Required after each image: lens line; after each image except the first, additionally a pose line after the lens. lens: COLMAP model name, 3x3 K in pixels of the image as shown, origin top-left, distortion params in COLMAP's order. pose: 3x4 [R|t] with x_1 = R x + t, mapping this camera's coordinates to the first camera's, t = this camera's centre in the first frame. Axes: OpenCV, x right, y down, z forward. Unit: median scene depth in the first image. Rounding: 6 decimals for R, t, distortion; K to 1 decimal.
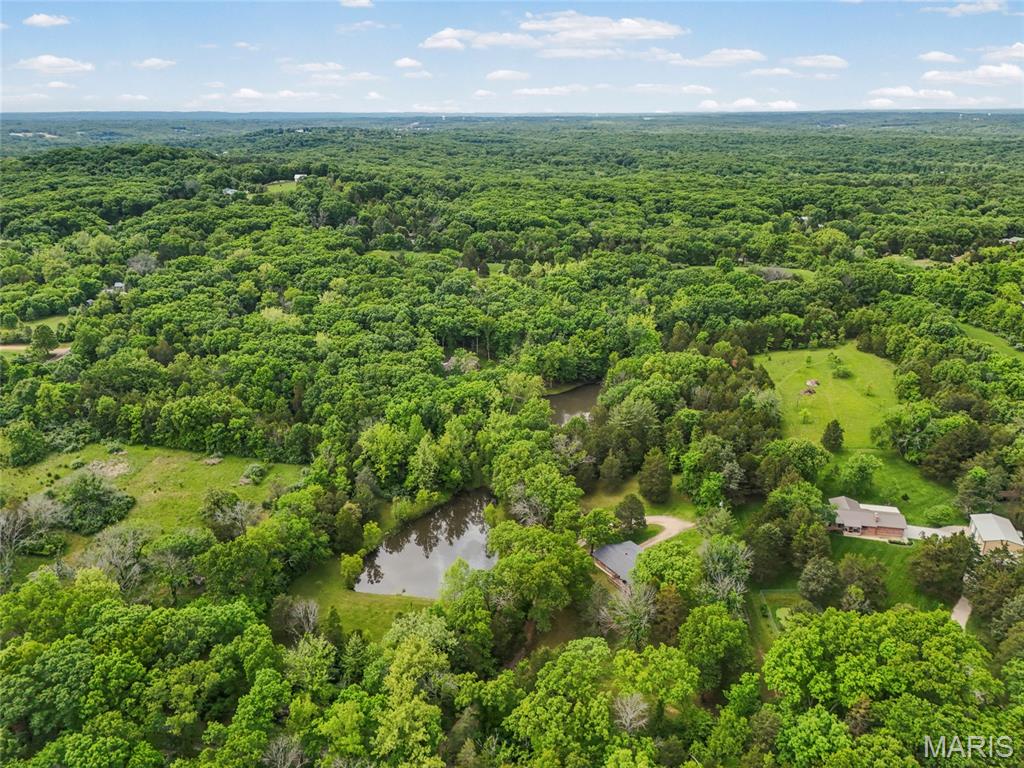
lens RADIAL K [[755.6, 0, 512.7], [0, 755.6, 385.6], [0, 0, 1]] dist [0.081200, -0.074650]
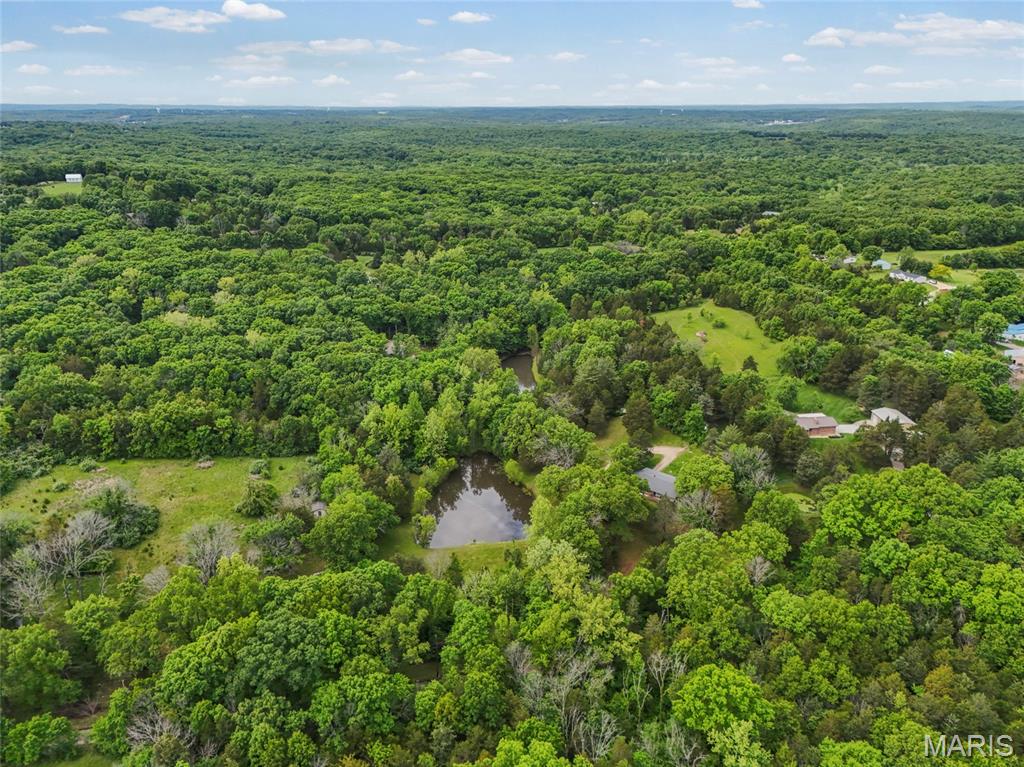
lens RADIAL K [[766.5, 0, 512.0], [0, 766.5, 383.5], [0, 0, 1]] dist [0.083409, -0.079197]
pose [[0.943805, -0.112256, 0.310855, -0.240151], [0.112287, 0.993515, 0.017860, 0.016916], [-0.310844, 0.018049, 0.950289, -0.047766]]
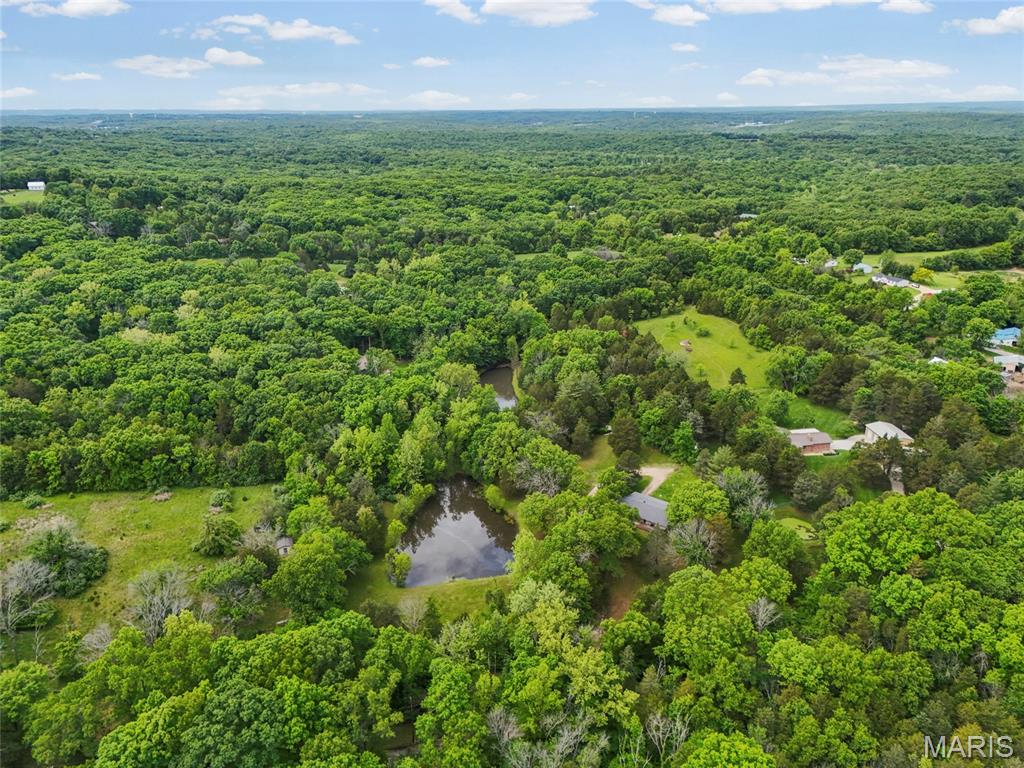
lens RADIAL K [[755.6, 0, 512.7], [0, 755.6, 385.6], [0, 0, 1]] dist [0.081200, -0.074650]
pose [[0.932957, -0.127723, 0.336567, -0.221129], [0.126930, 0.991610, 0.024456, -0.000976], [-0.336867, 0.019904, 0.941342, 0.001728]]
